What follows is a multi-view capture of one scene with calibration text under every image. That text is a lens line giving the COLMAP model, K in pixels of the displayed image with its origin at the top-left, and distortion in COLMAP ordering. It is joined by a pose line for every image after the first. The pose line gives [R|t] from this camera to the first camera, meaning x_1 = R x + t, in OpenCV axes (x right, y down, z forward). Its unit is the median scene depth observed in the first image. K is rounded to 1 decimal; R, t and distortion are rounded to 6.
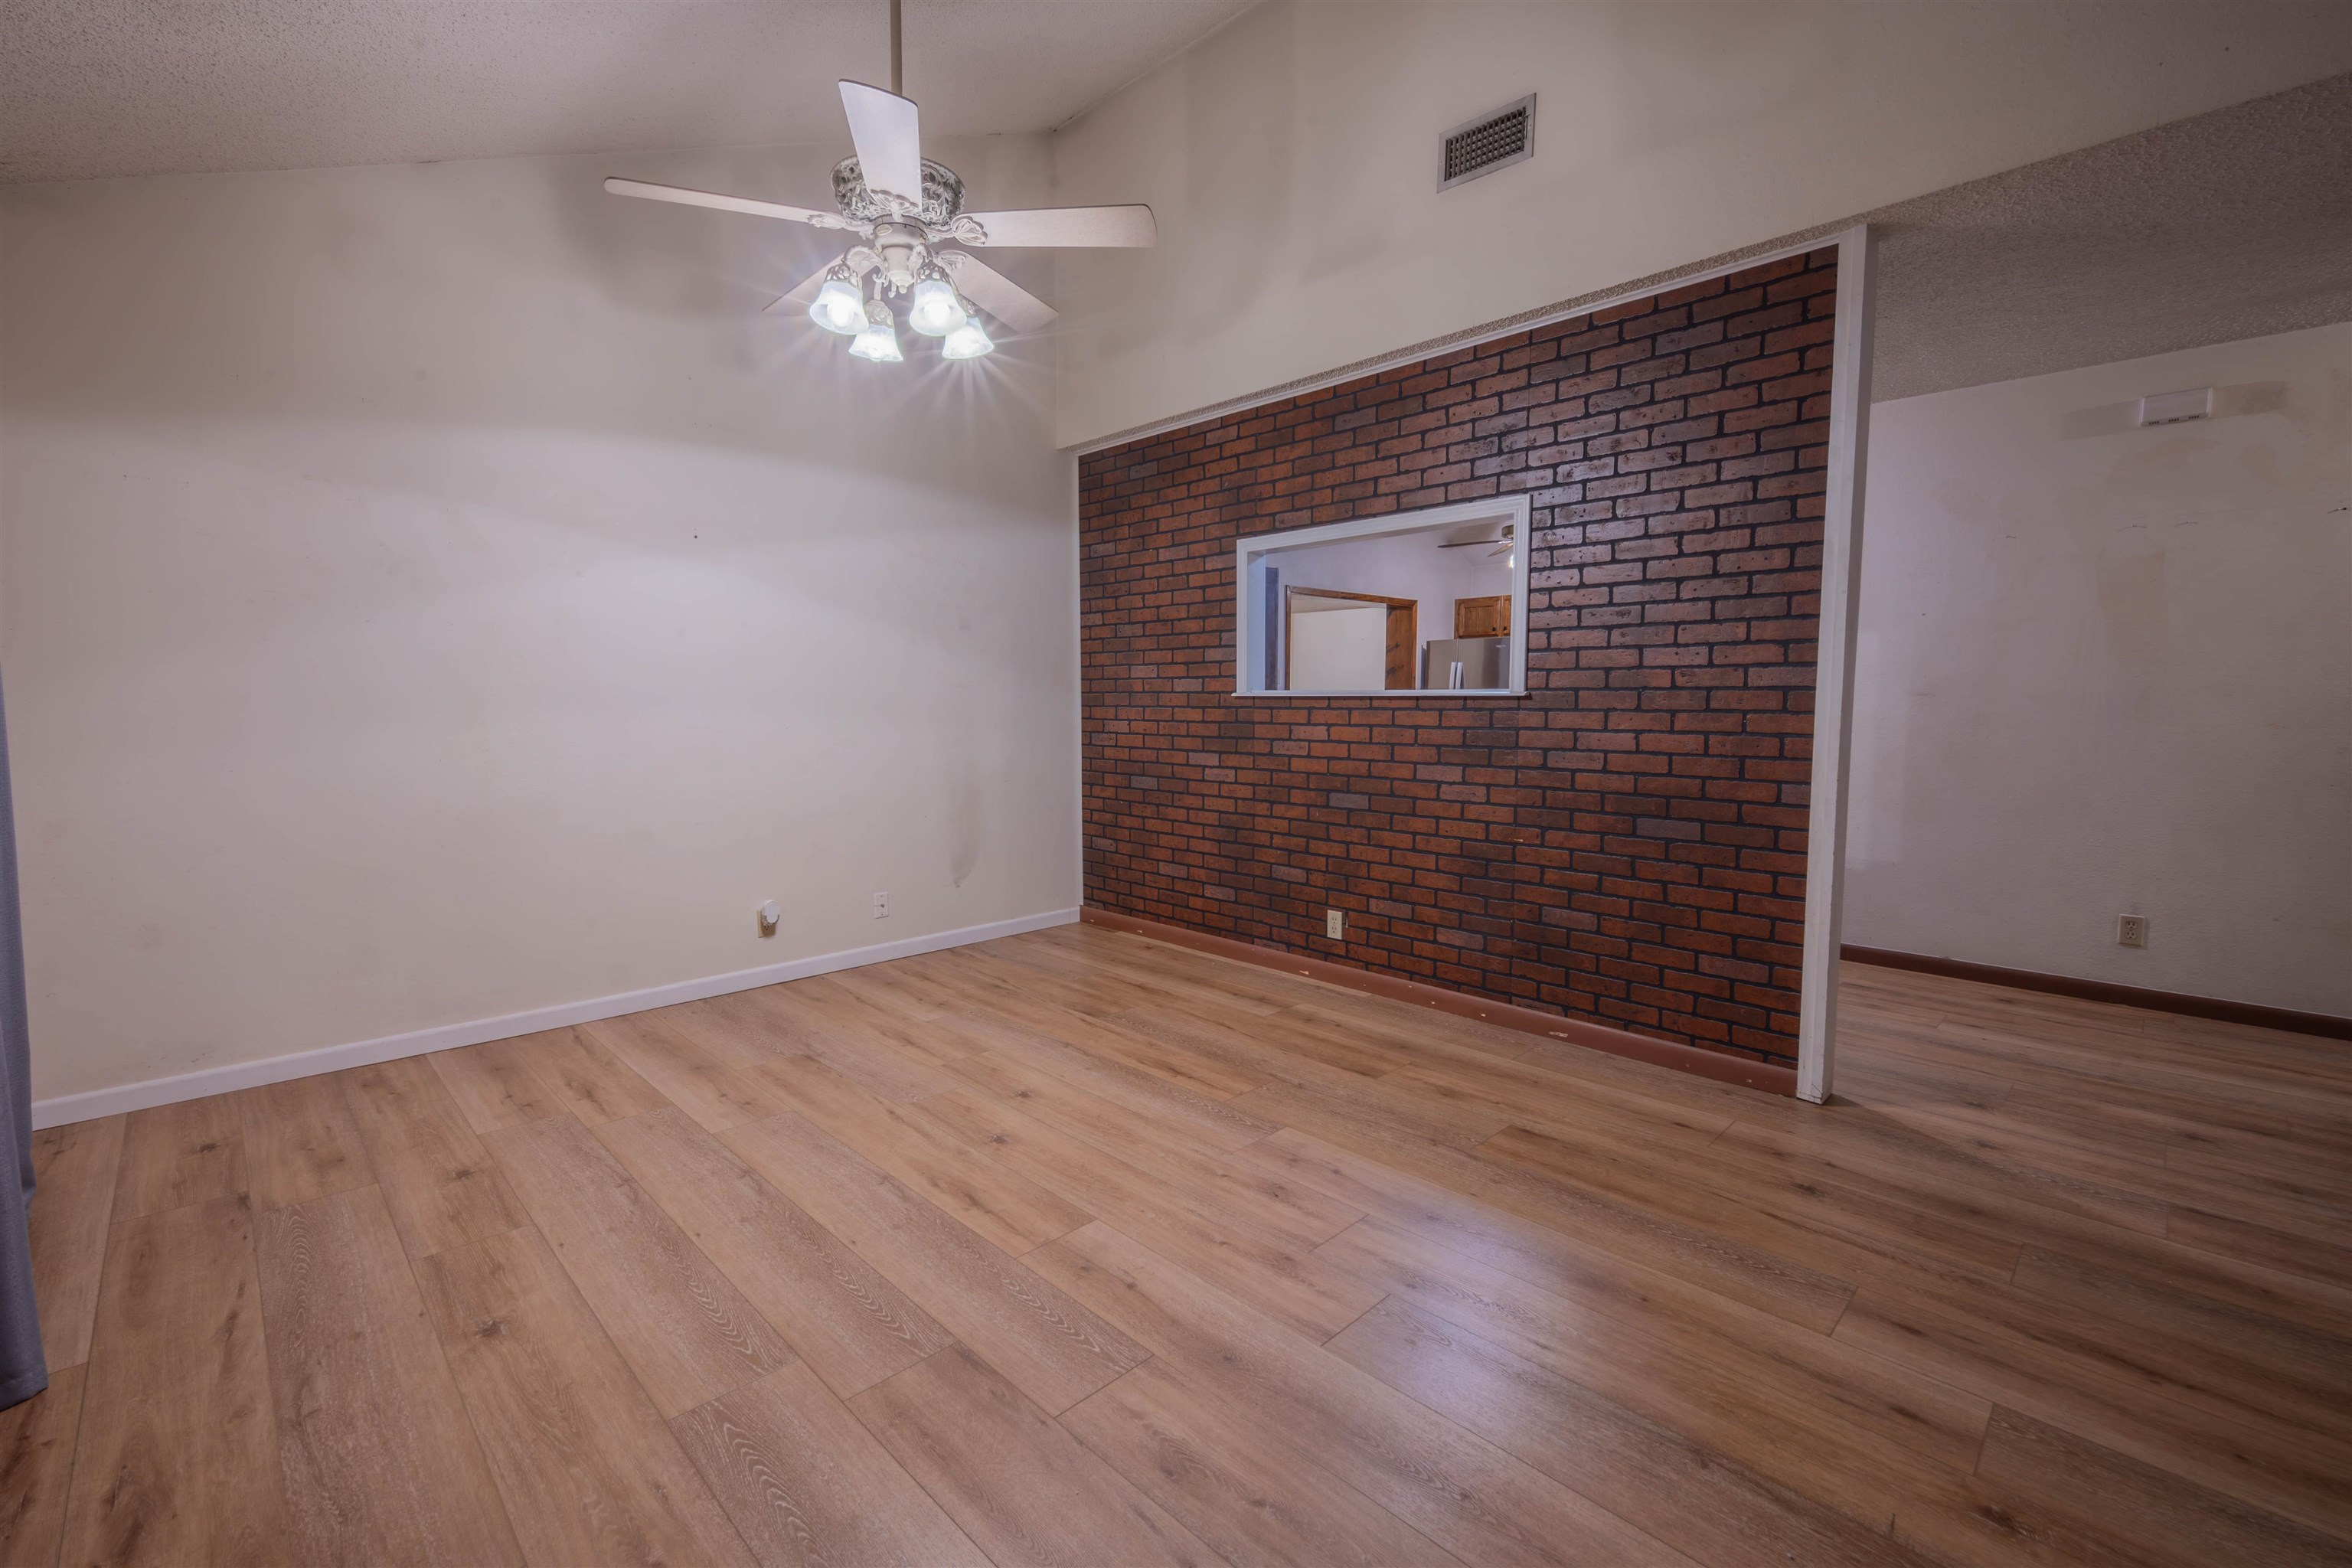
lens RADIAL K [[980.0, 0, 1189.4], [0, 980.0, 782.0], [0, 0, 1]] dist [0.000009, -0.001550]
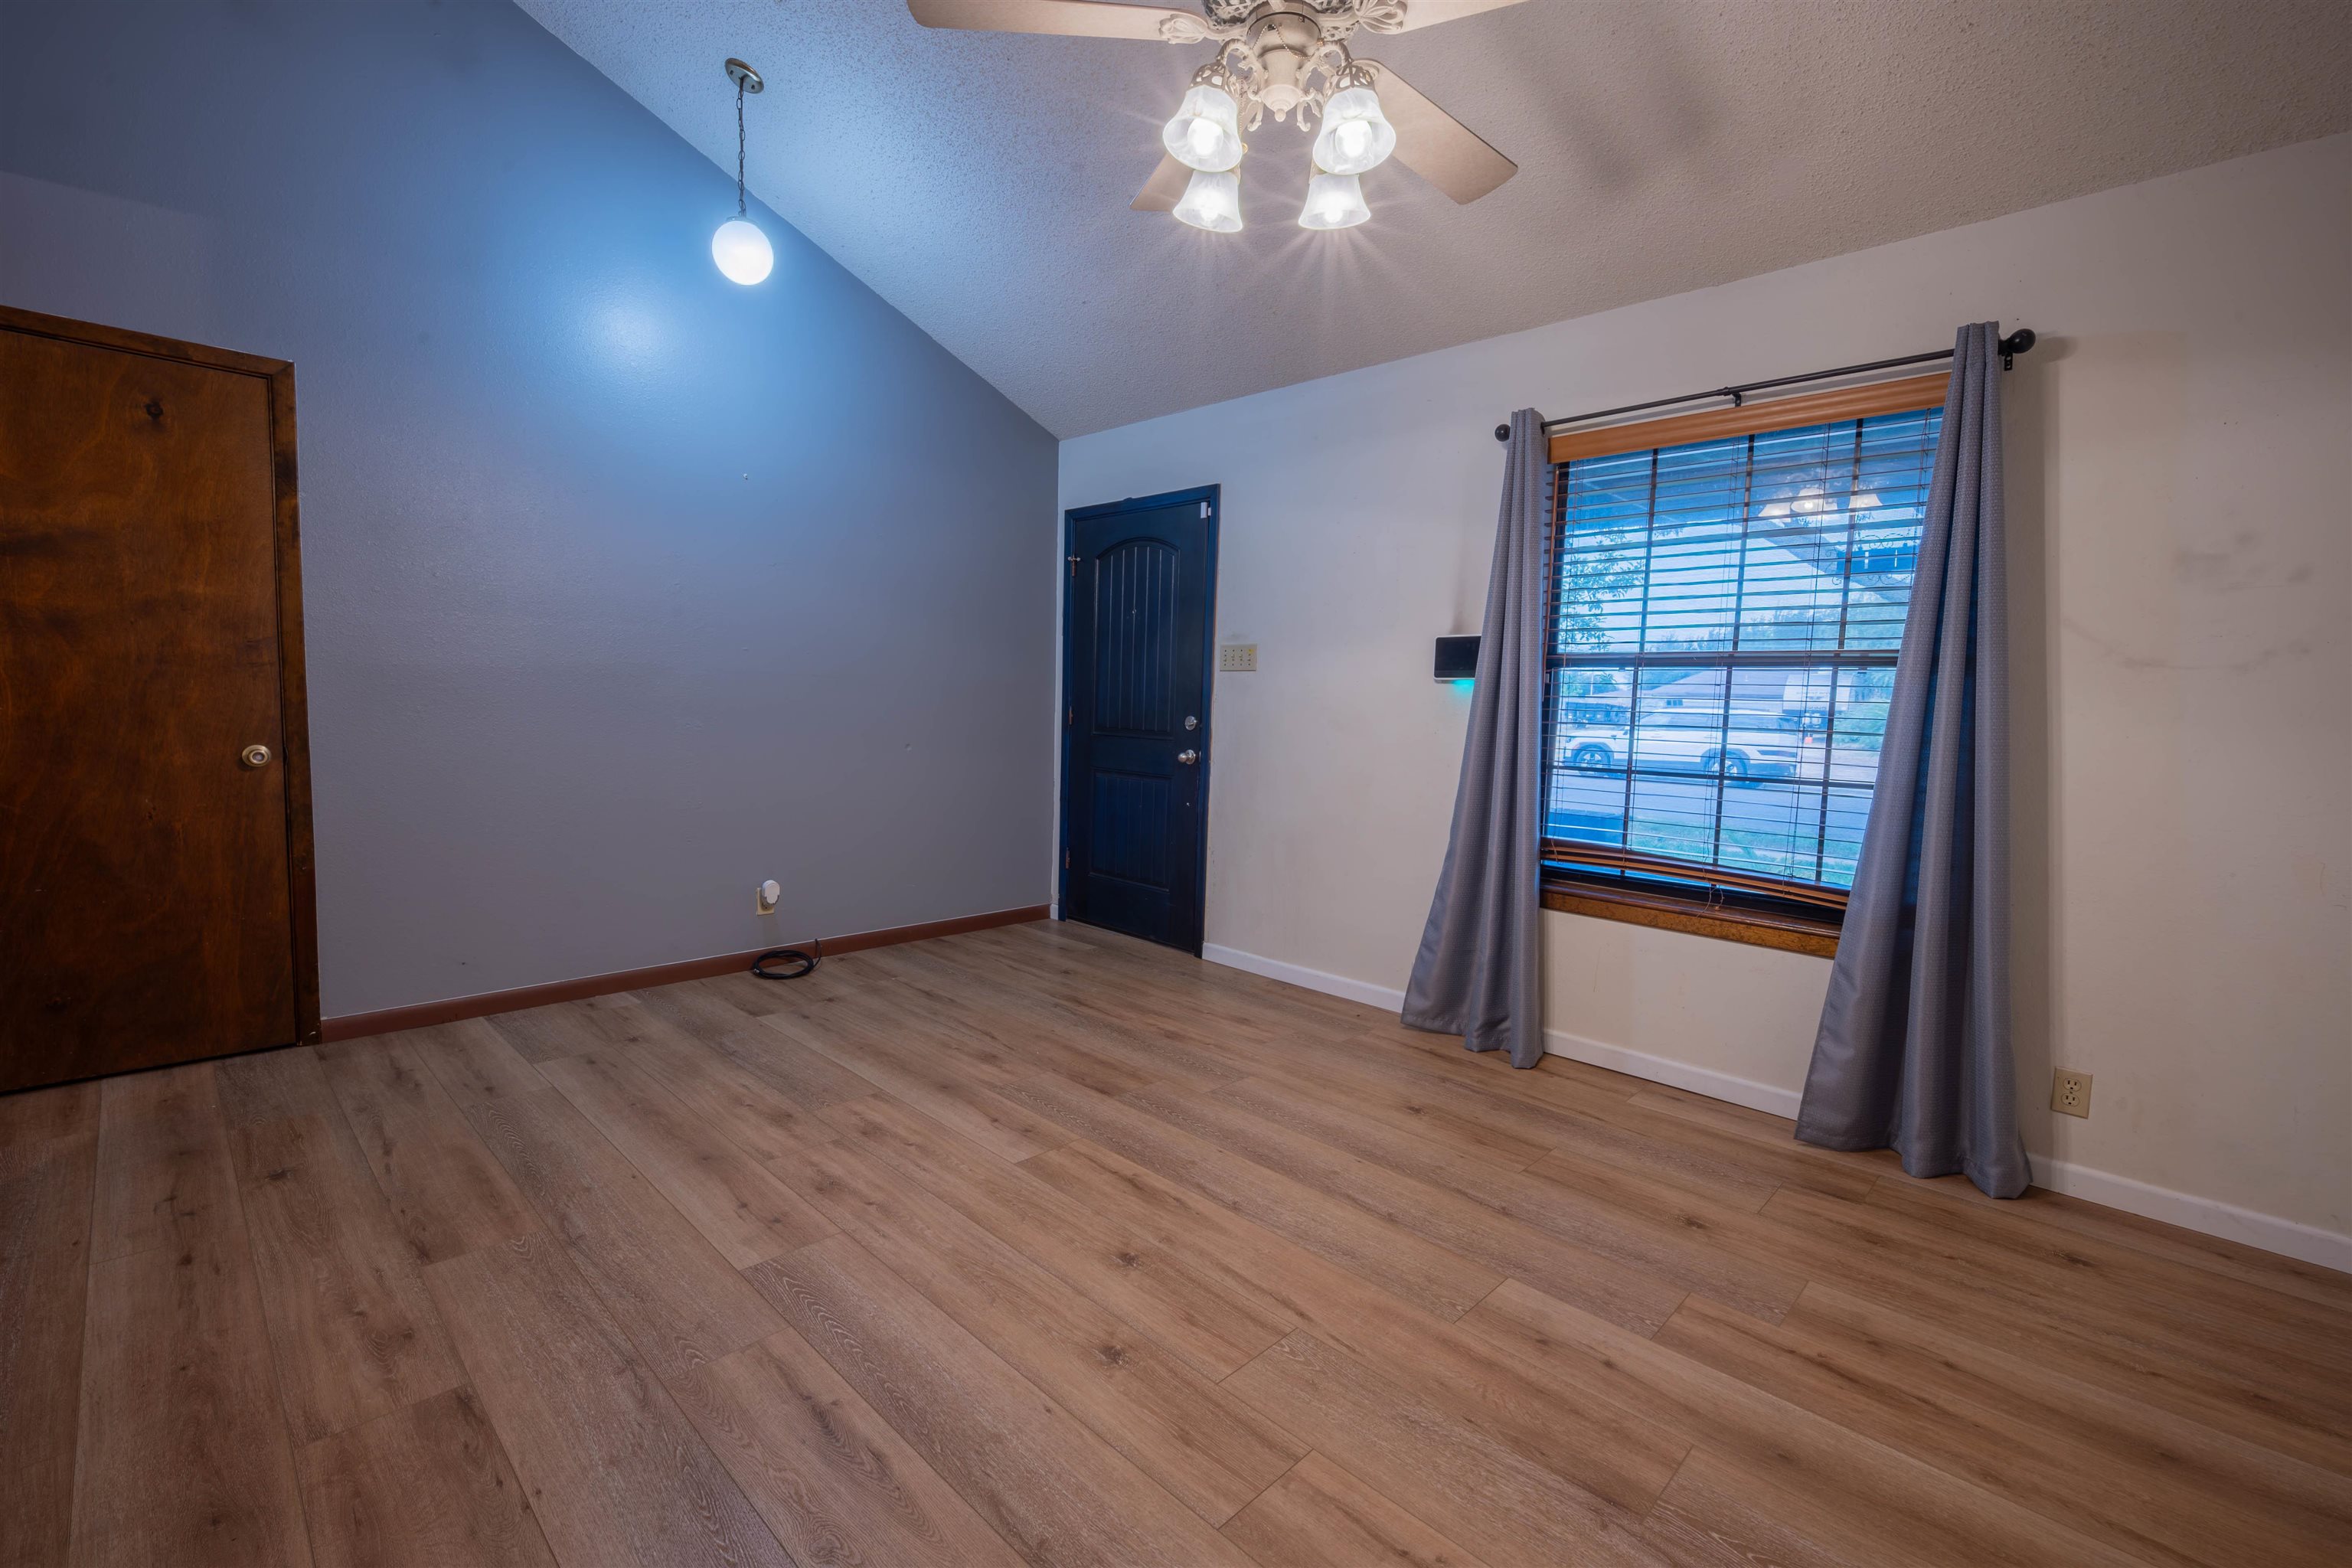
lens RADIAL K [[980.0, 0, 1167.6], [0, 980.0, 790.7], [0, 0, 1]] dist [0.000009, -0.001550]
pose [[-0.999612, -0.027727, -0.002629, -0.236168], [-0.027738, 0.982616, 0.183566, -0.160776], [-0.002506, 0.183568, -0.983004, 1.880108]]
